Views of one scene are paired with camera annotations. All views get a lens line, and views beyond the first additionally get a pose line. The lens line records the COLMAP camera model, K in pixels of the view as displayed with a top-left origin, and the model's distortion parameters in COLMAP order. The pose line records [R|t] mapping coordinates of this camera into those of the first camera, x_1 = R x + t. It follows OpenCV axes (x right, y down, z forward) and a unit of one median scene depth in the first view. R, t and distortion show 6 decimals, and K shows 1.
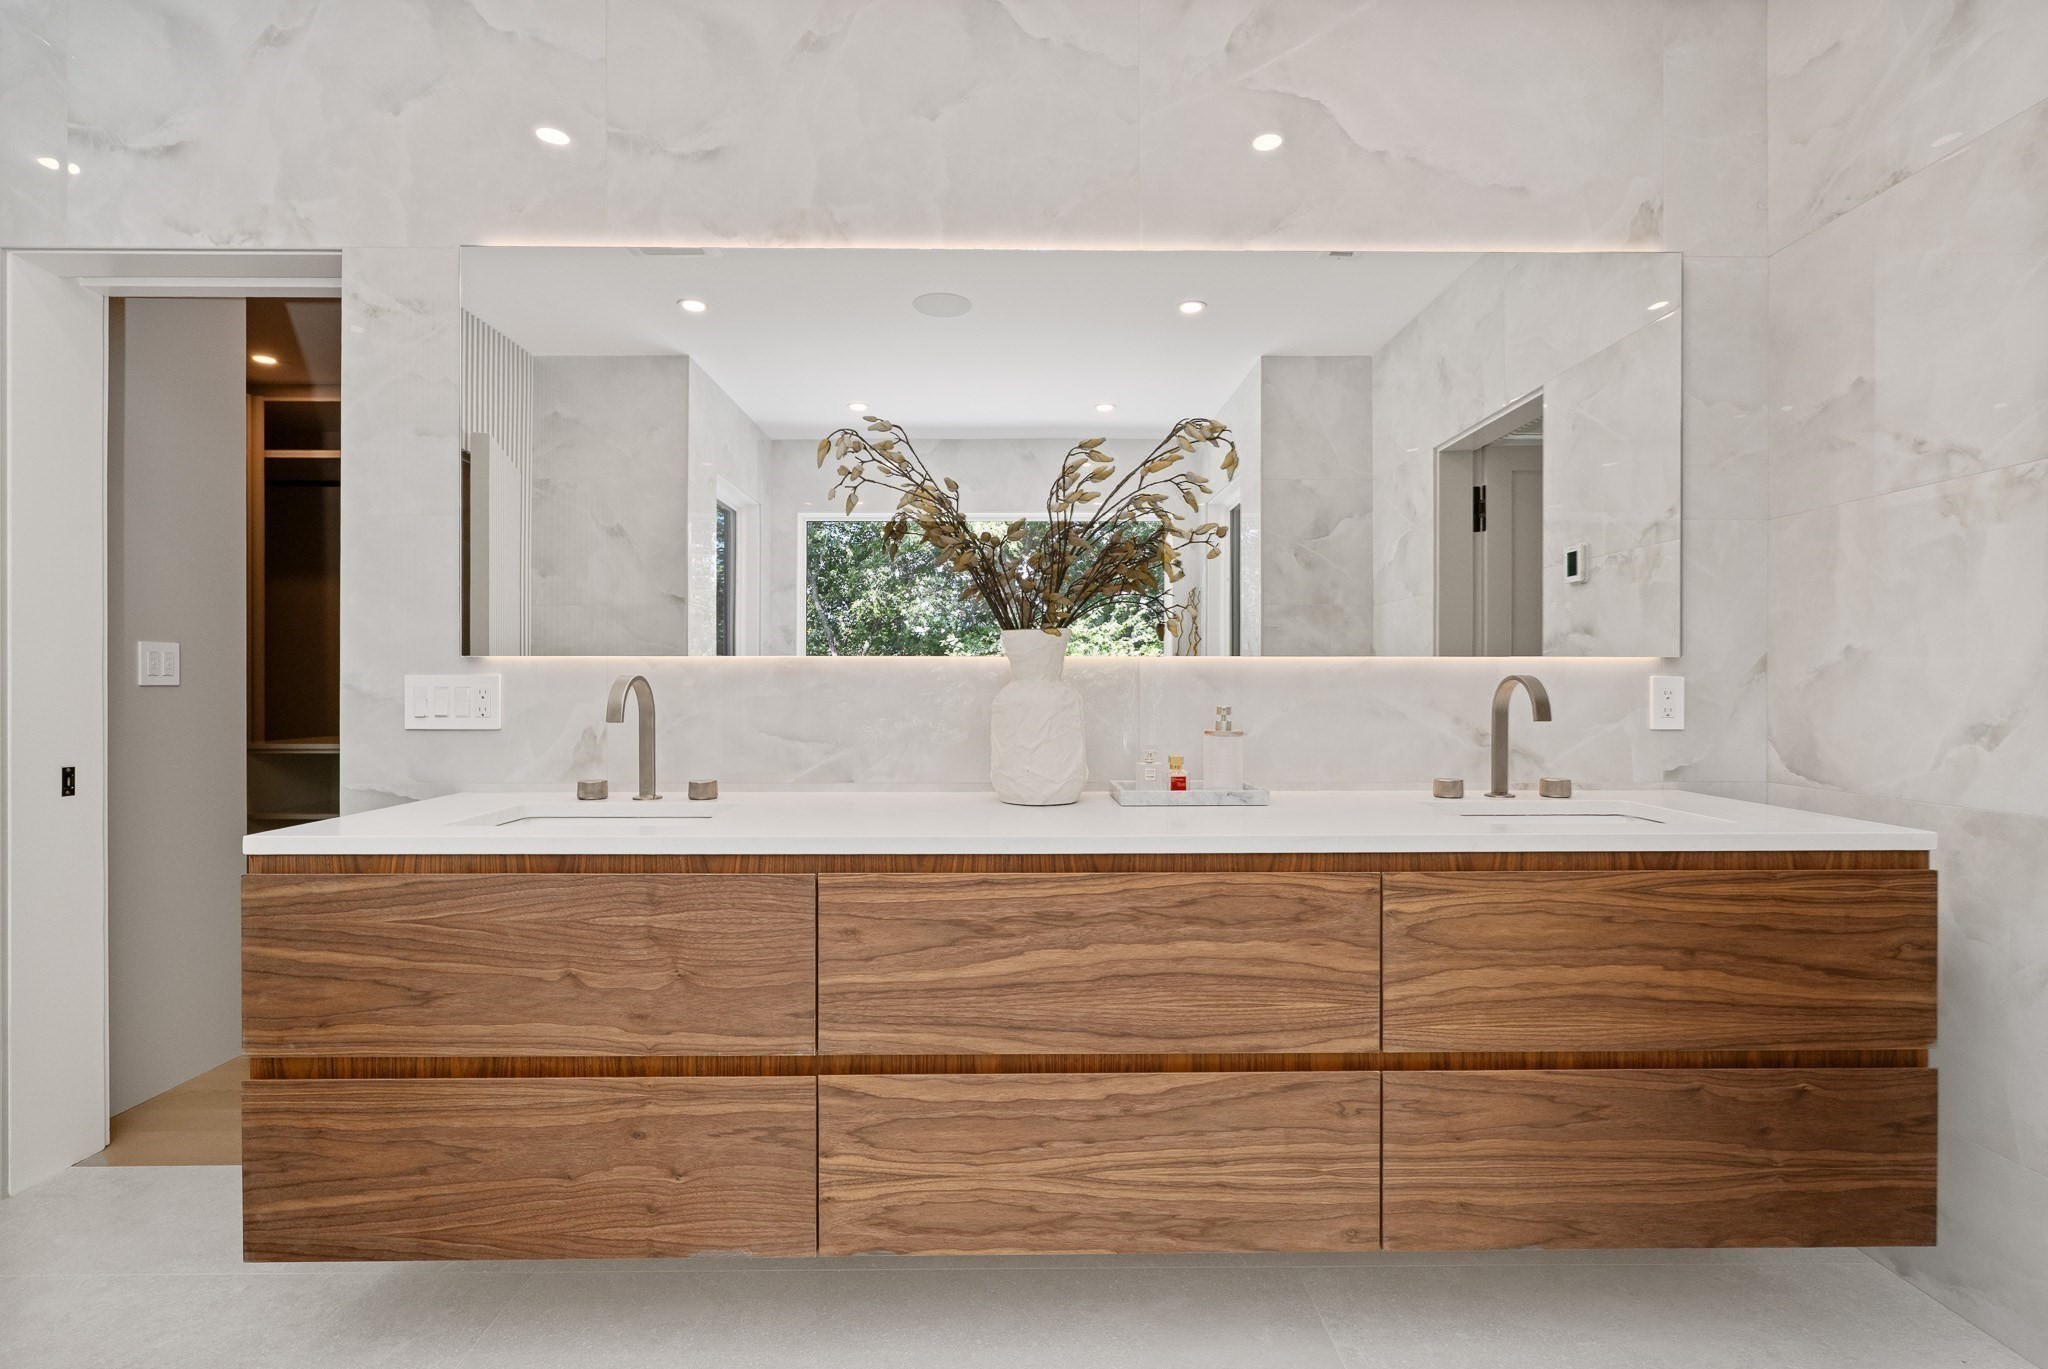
lens RADIAL K [[956.4, 0, 1021.3], [0, 956.4, 678.7], [0, 0, 1]] dist [-0.002494, -0.000406]
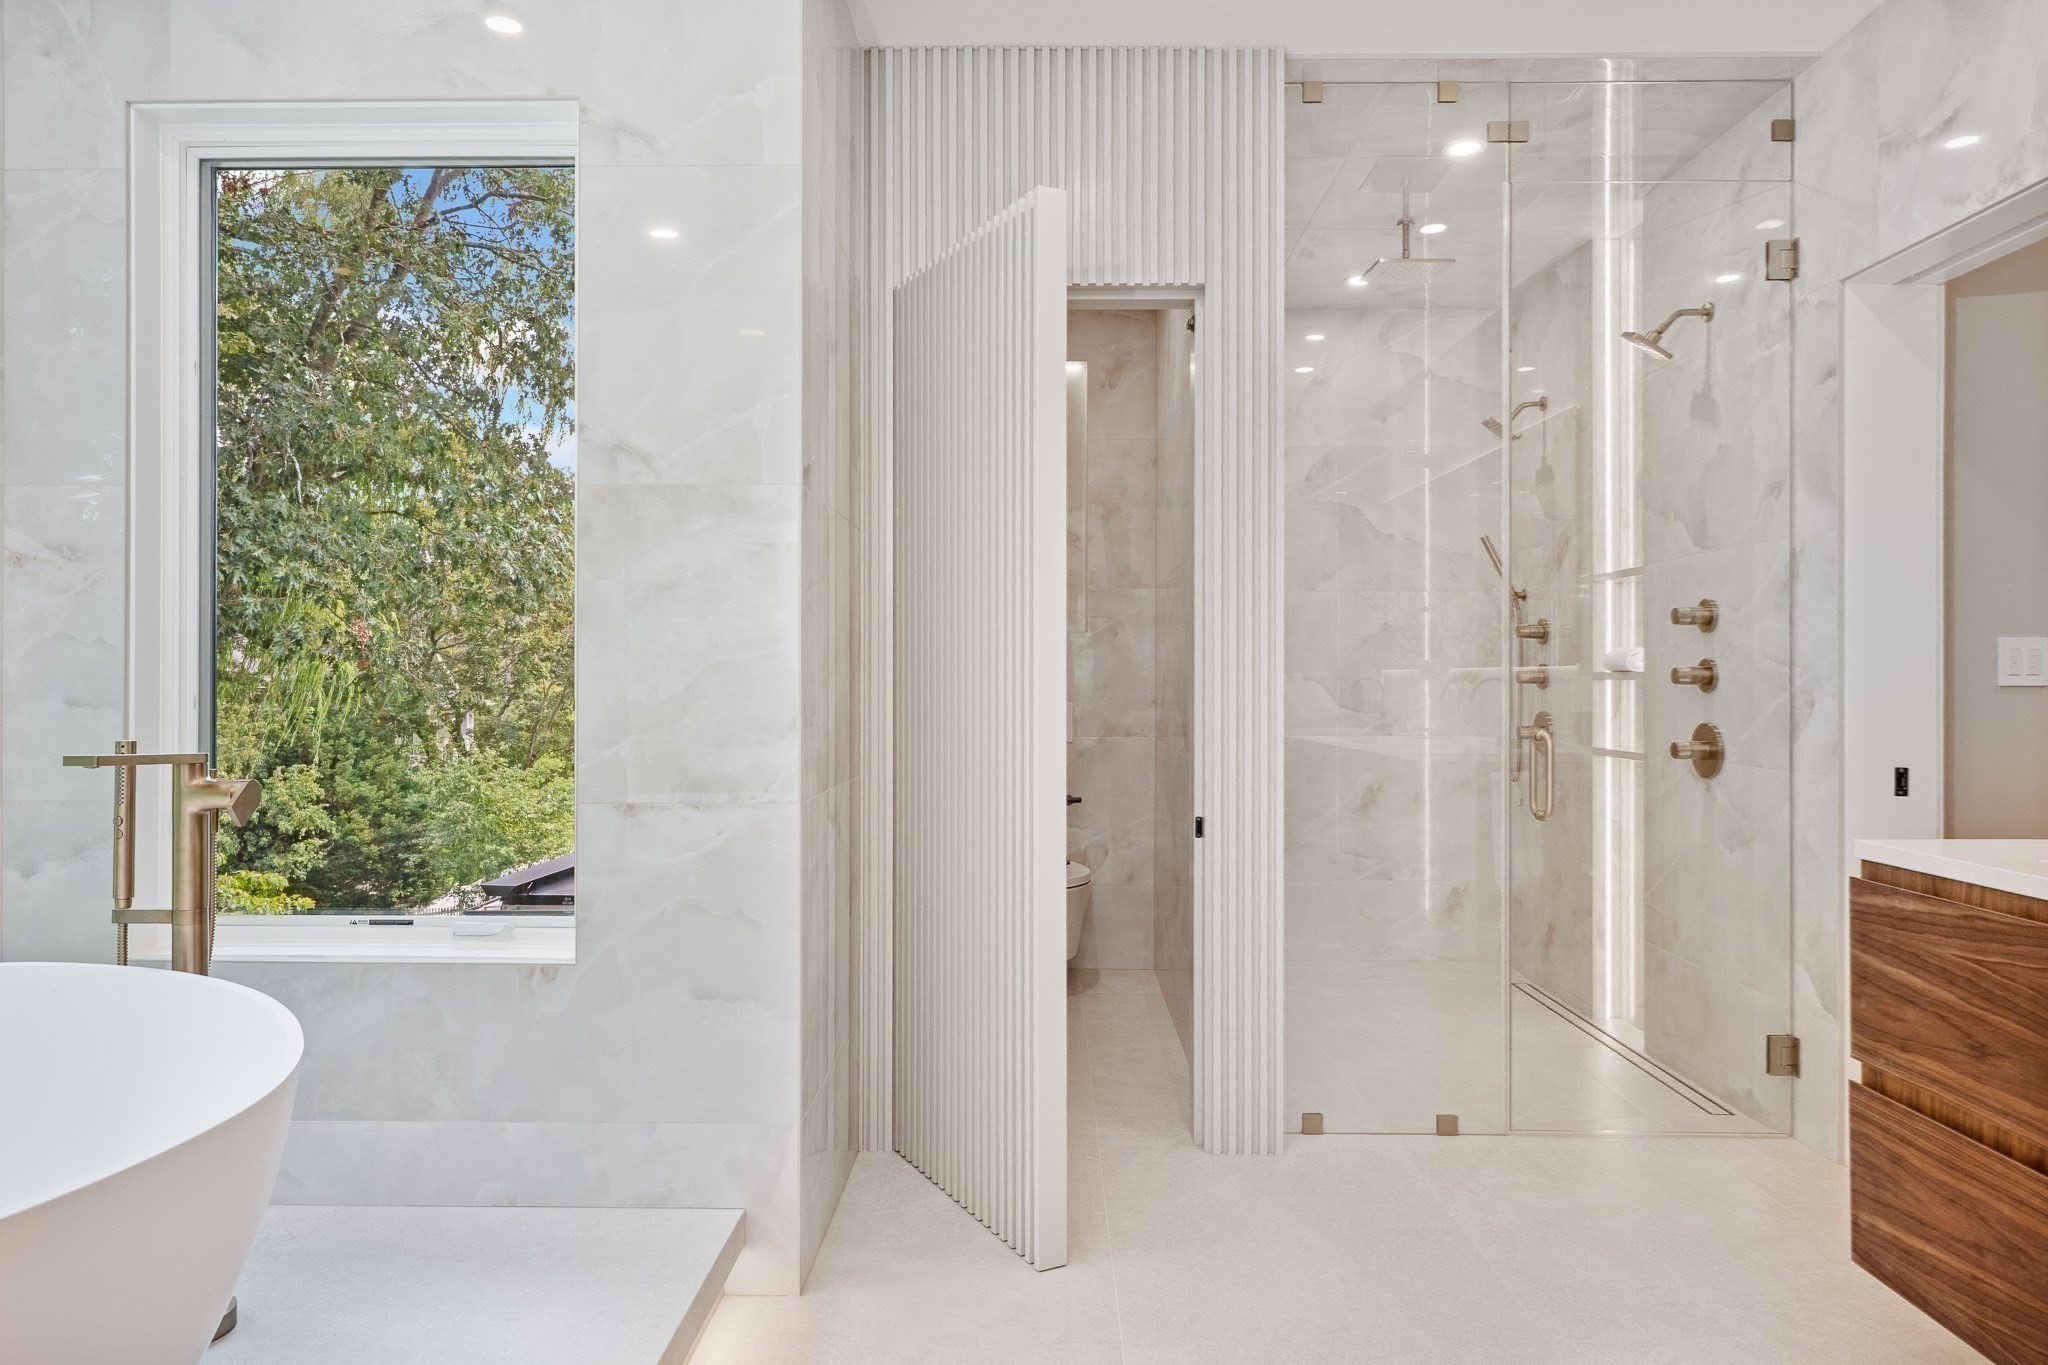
lens RADIAL K [[1283.7, 0, 1022.7], [0, 1283.7, 677.7], [0, 0, 1]] dist [0.003473, 0.001719]
pose [[-0.028731, 0.000584, -0.999587, 0.571464], [0.001783, 0.999998, 0.000533, -0.007642], [0.999586, -0.001767, -0.028732, 0.163025]]
